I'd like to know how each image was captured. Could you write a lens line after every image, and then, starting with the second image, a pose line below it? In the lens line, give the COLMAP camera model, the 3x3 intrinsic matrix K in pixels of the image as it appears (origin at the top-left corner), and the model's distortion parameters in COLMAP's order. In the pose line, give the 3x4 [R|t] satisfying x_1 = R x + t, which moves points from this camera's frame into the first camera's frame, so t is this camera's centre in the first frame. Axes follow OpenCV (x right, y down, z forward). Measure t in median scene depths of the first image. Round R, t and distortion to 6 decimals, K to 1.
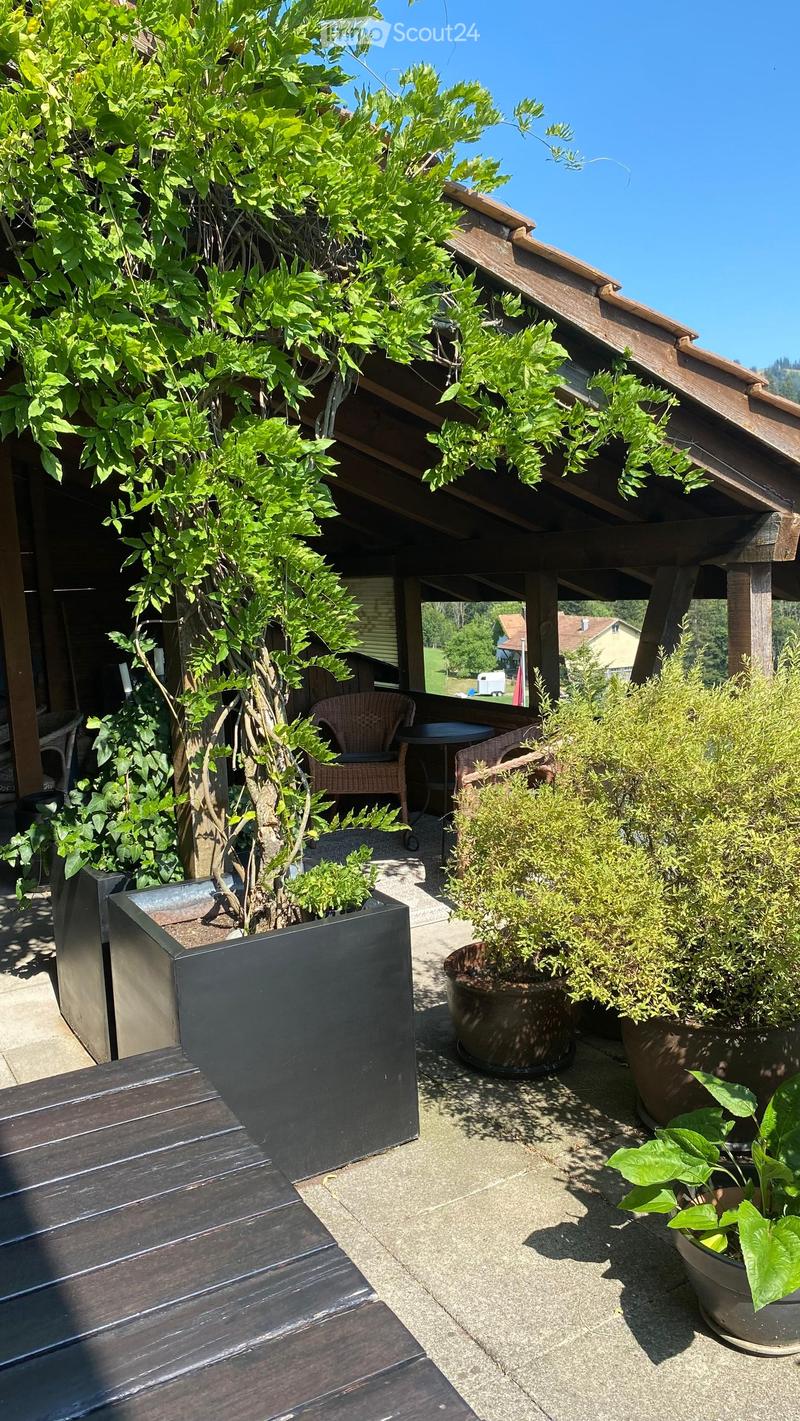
lens RADIAL K [[1048.3, 0, 398.5], [0, 1048.3, 731.1], [0, 0, 1]] dist [0.047064, -0.199752]
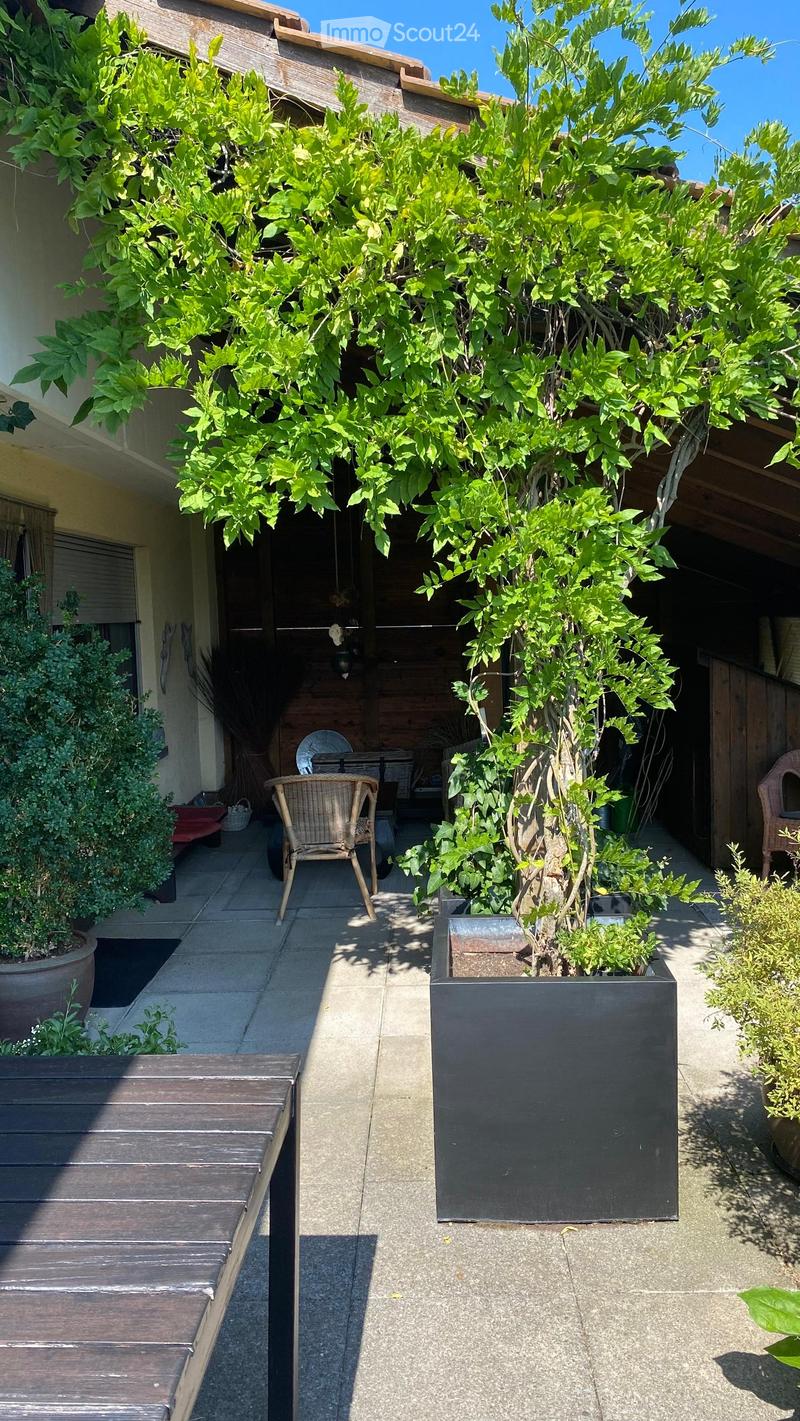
lens RADIAL K [[1053.8, 0, 400.0], [0, 1053.8, 710.5], [0, 0, 1]] dist [0.003803, -0.060043]
pose [[0.845922, 0.070885, -0.528574, 0.282219], [-0.088282, 0.996066, -0.007706, -0.051454], [0.525948, 0.053182, 0.848852, 0.019225]]
